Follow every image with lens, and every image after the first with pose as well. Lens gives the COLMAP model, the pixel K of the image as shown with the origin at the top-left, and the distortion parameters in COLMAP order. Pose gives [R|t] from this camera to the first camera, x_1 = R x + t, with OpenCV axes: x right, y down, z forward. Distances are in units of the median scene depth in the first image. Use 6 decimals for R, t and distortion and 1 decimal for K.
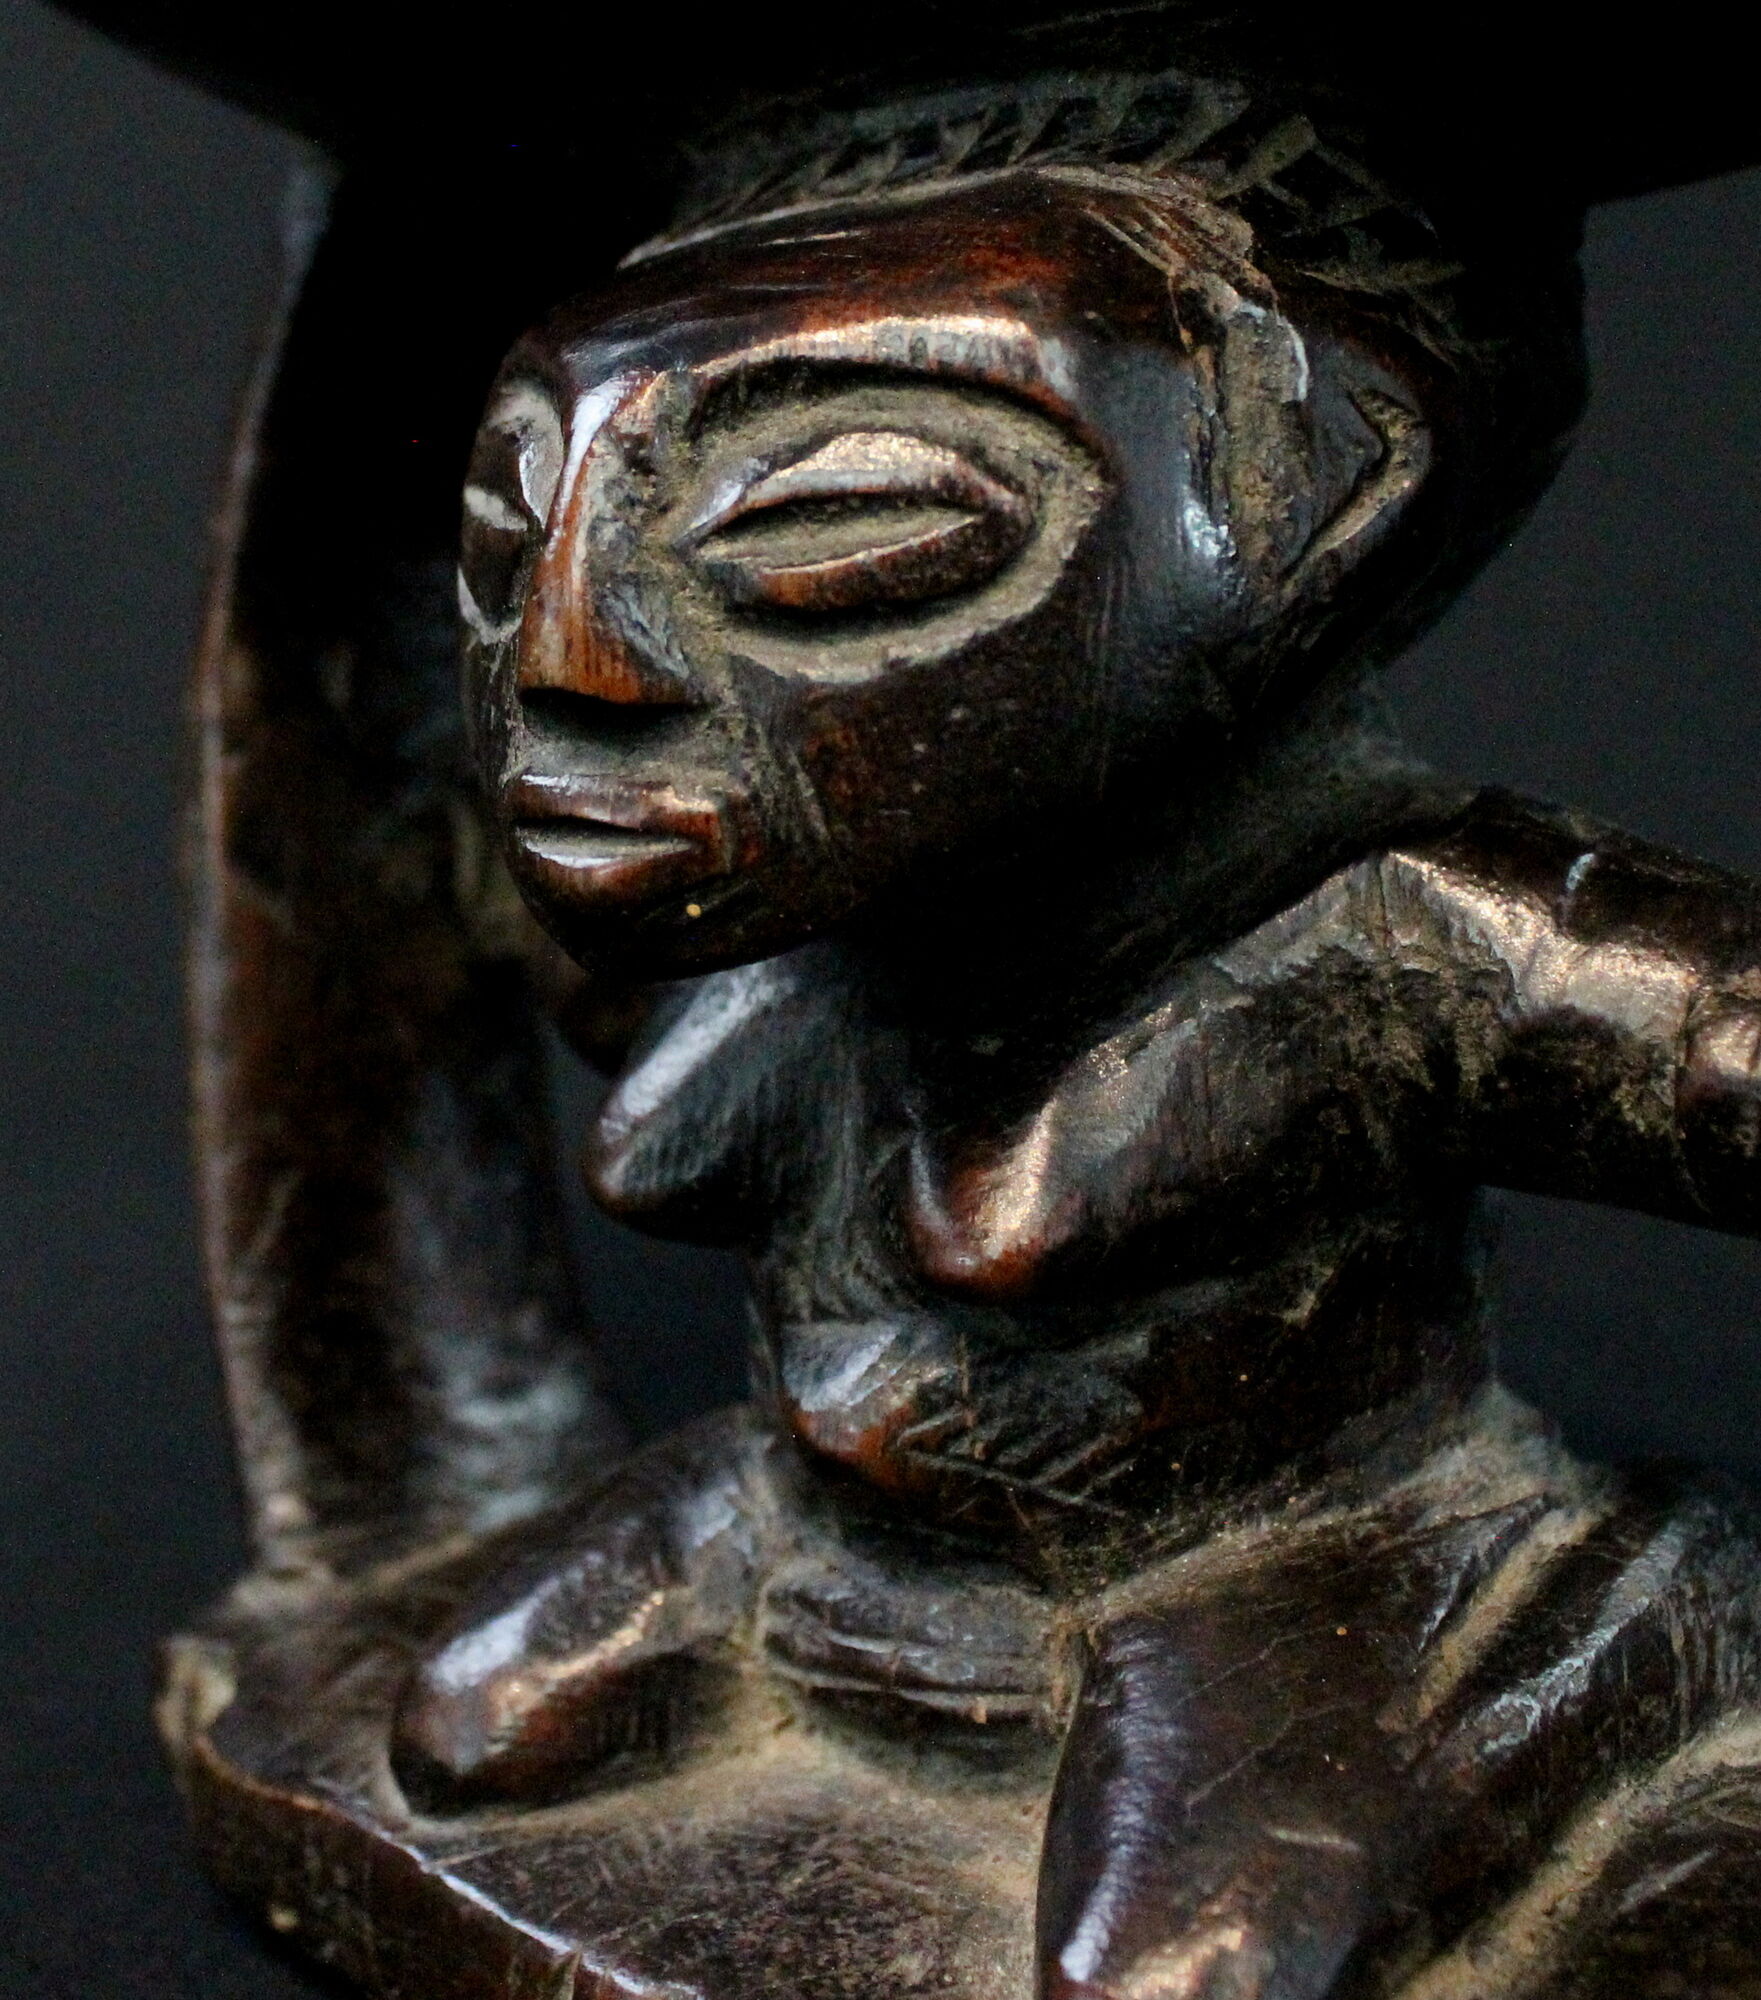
lens RADIAL K [[3085.7, 0, 635.8], [0, 3085.7, 843.8], [0, 0, 1]] dist [-0.136366, 0.000000]
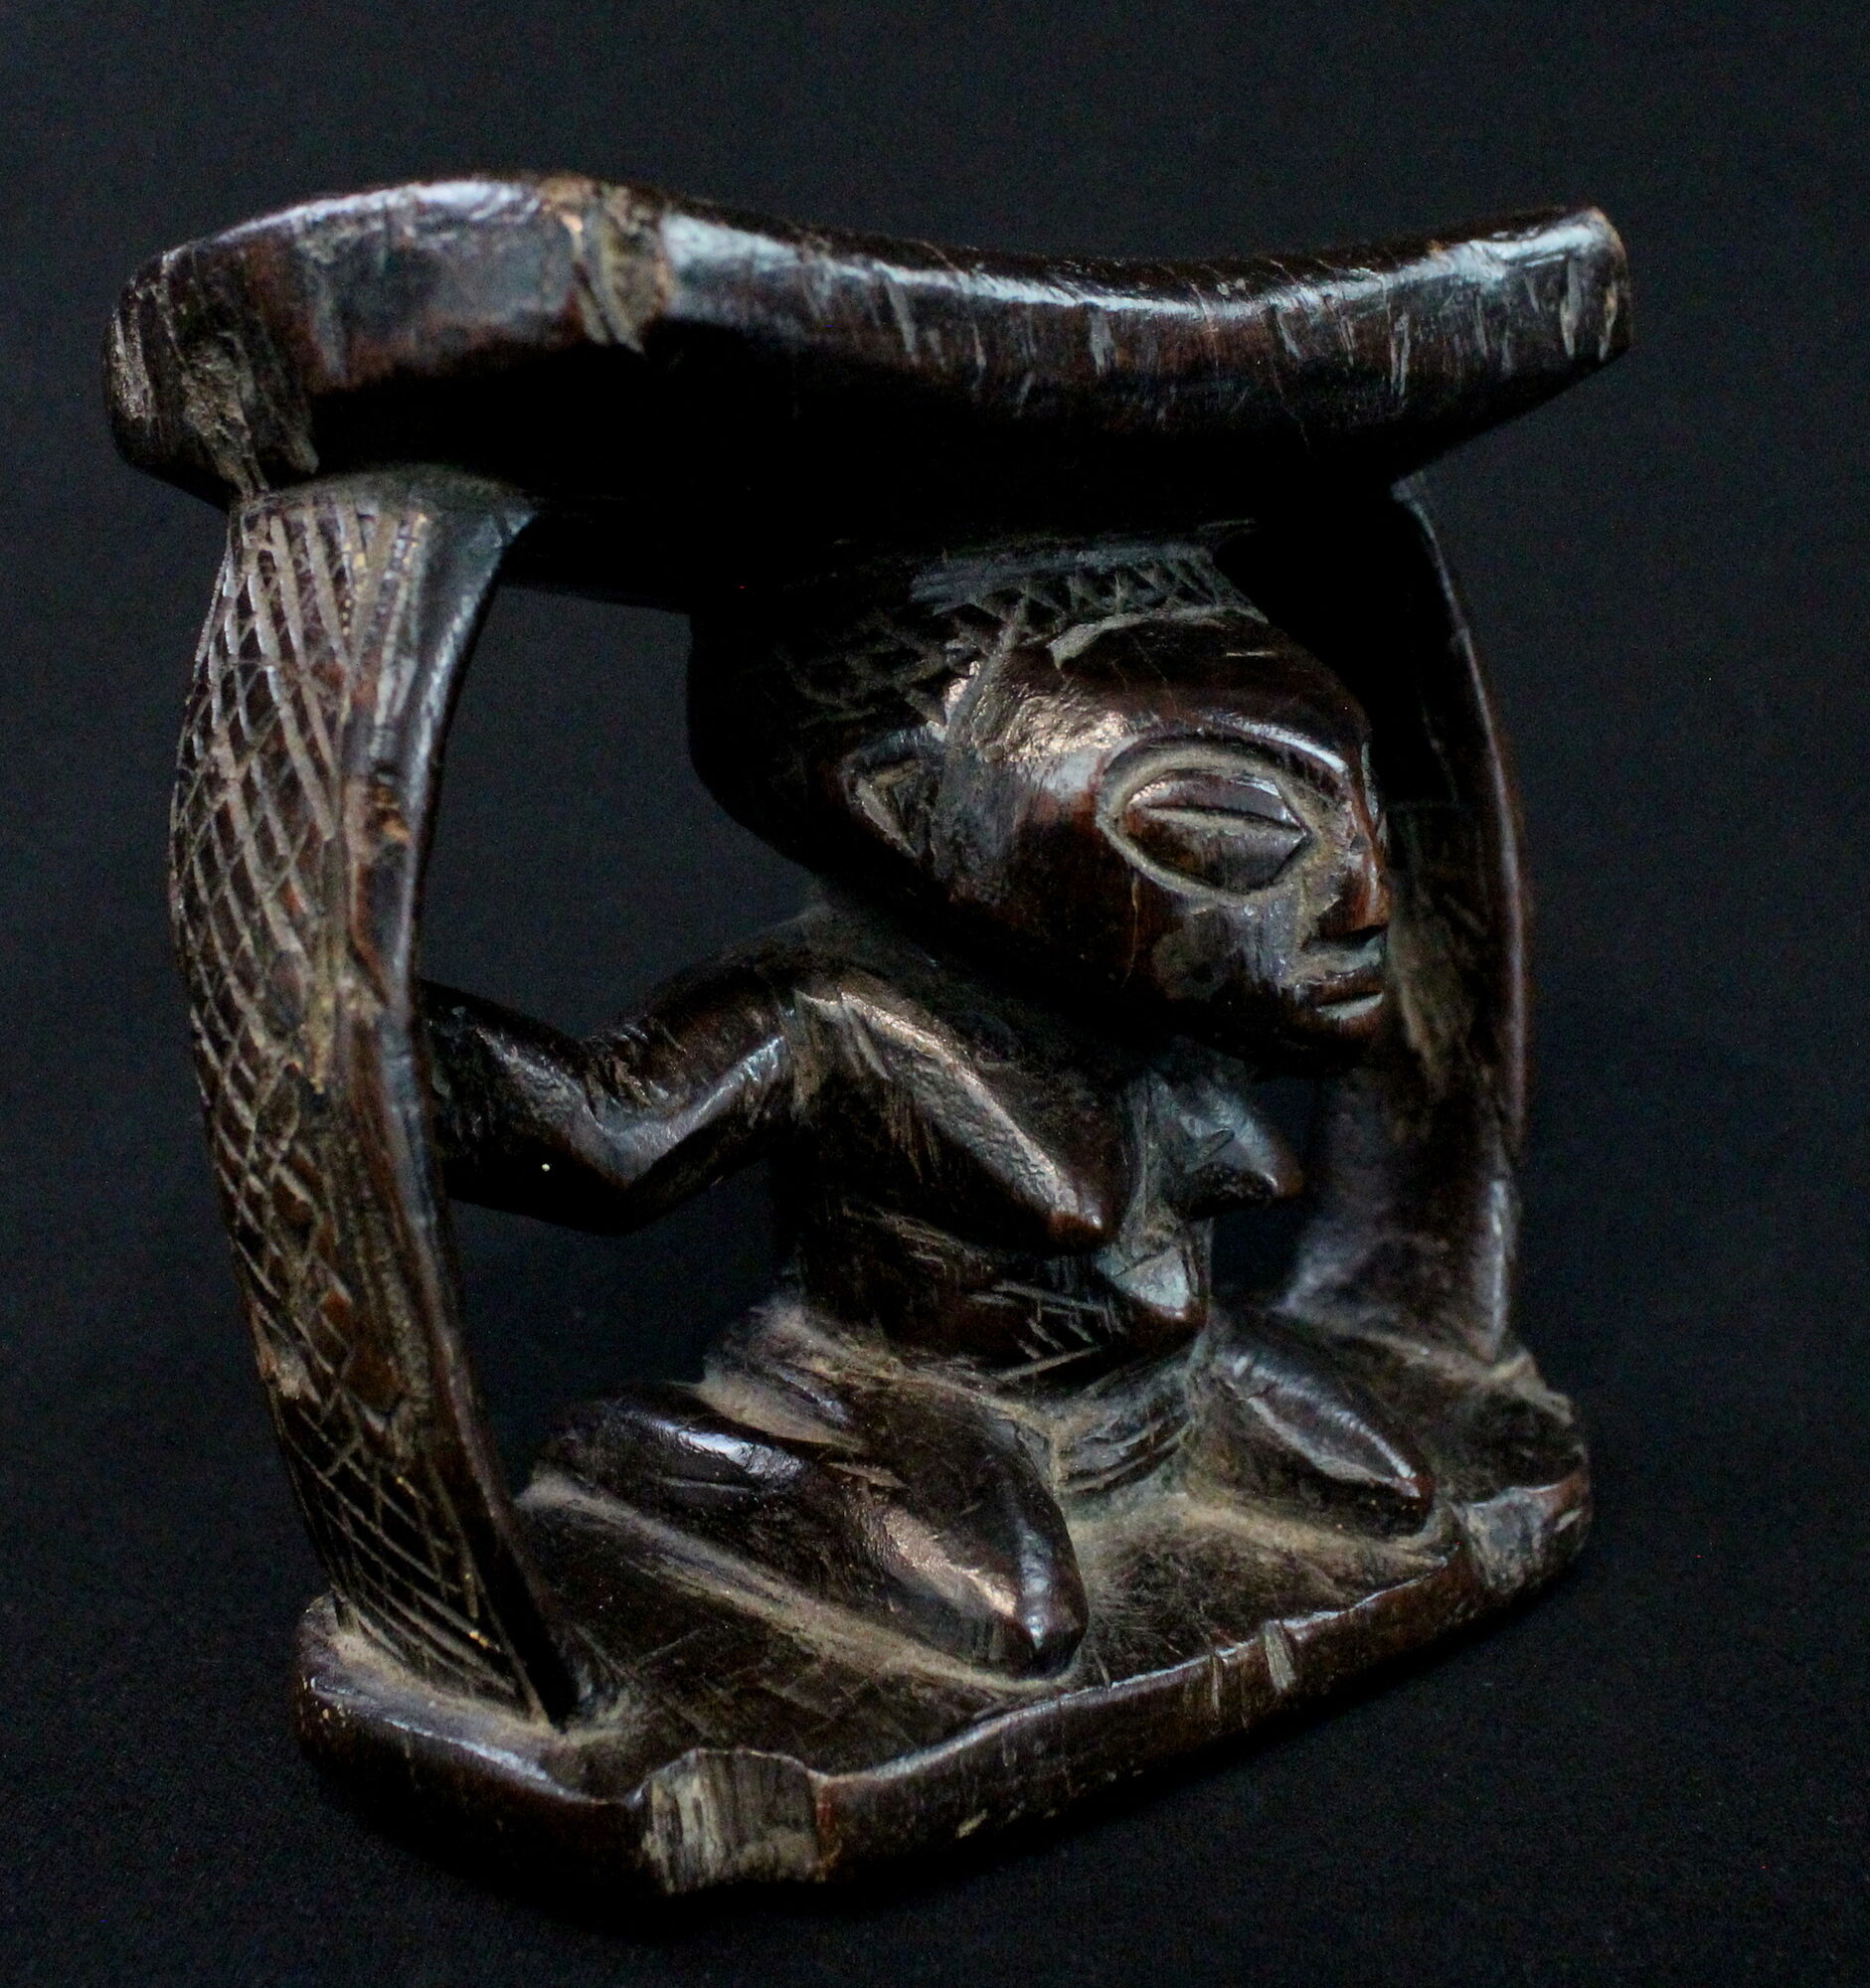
lens RADIAL K [[2740.3, 0, 932.6], [0, 2740.3, 978.1], [0, 0, 1]] dist [-0.138523, 0.000000]
pose [[0.004248, -0.173054, 0.984903, -1.490551], [0.062151, 0.983054, 0.172460, -0.287663], [-0.998058, 0.060481, 0.014932, 1.133521]]
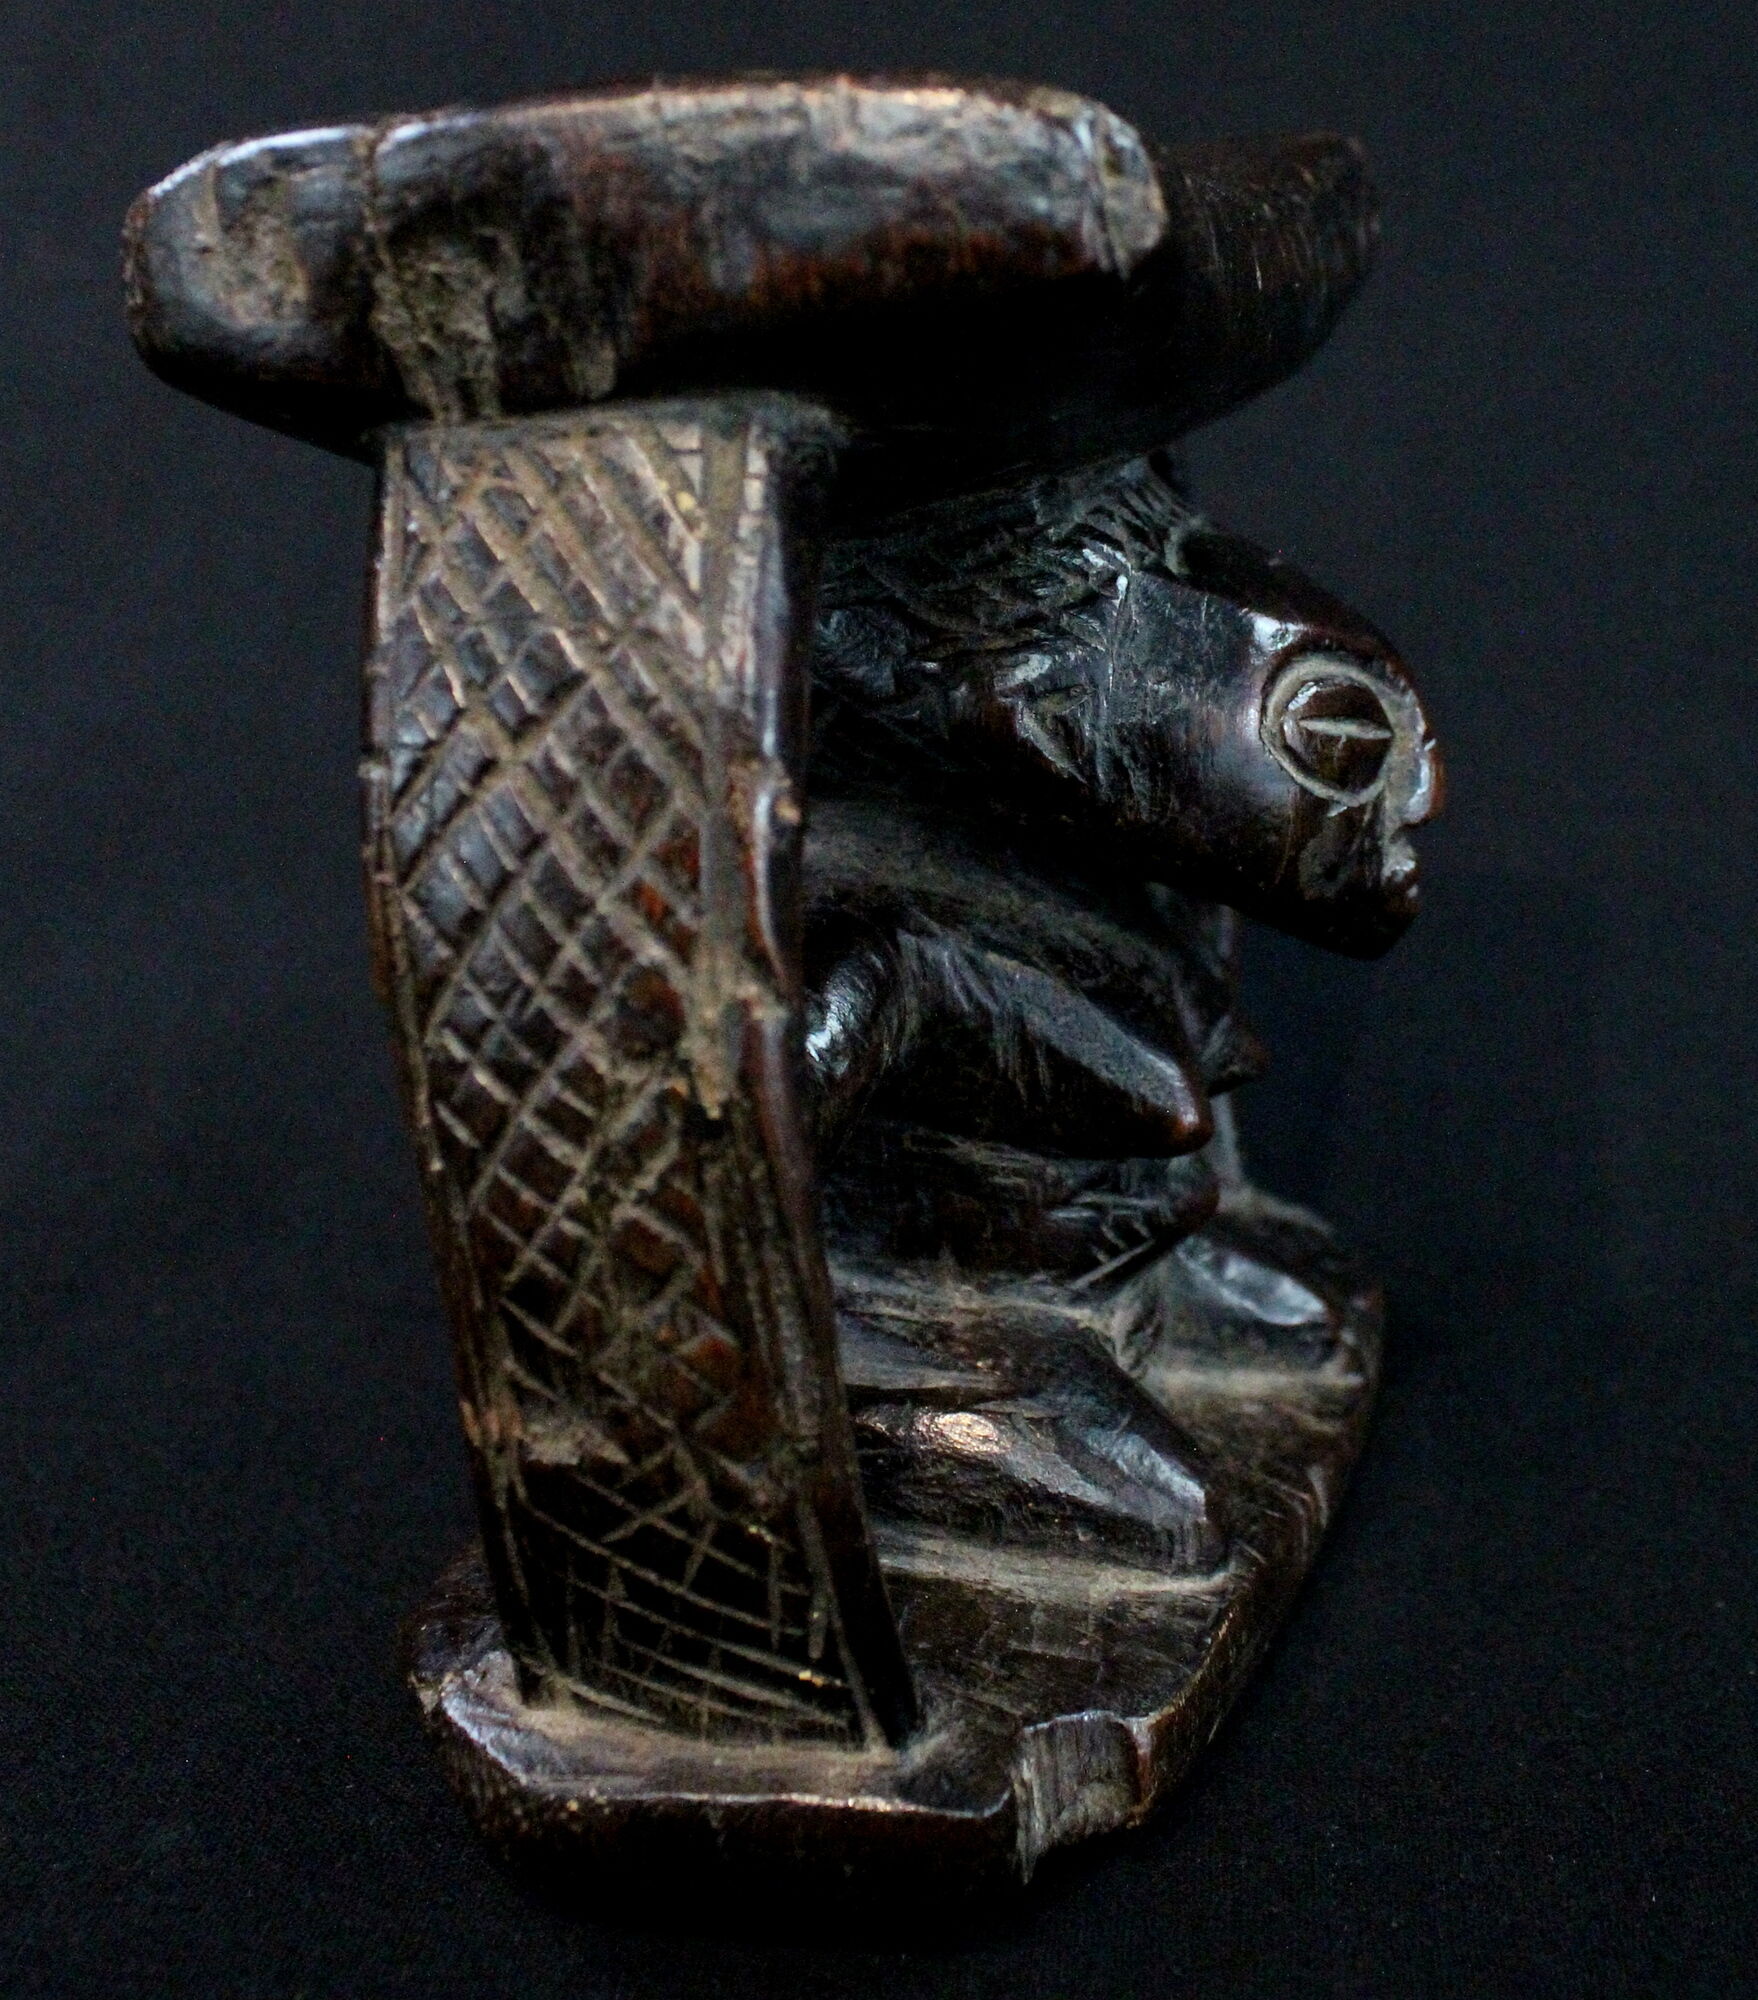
lens RADIAL K [[2521.1, 0, 1026.8], [0, 2521.1, 821.6], [0, 0, 1]] dist [-0.114688, 0.000000]
pose [[-0.513044, -0.166327, 0.842094, -1.142049], [0.043355, 0.974773, 0.218947, -0.372210], [-0.857267, 0.148839, -0.492890, 1.845325]]
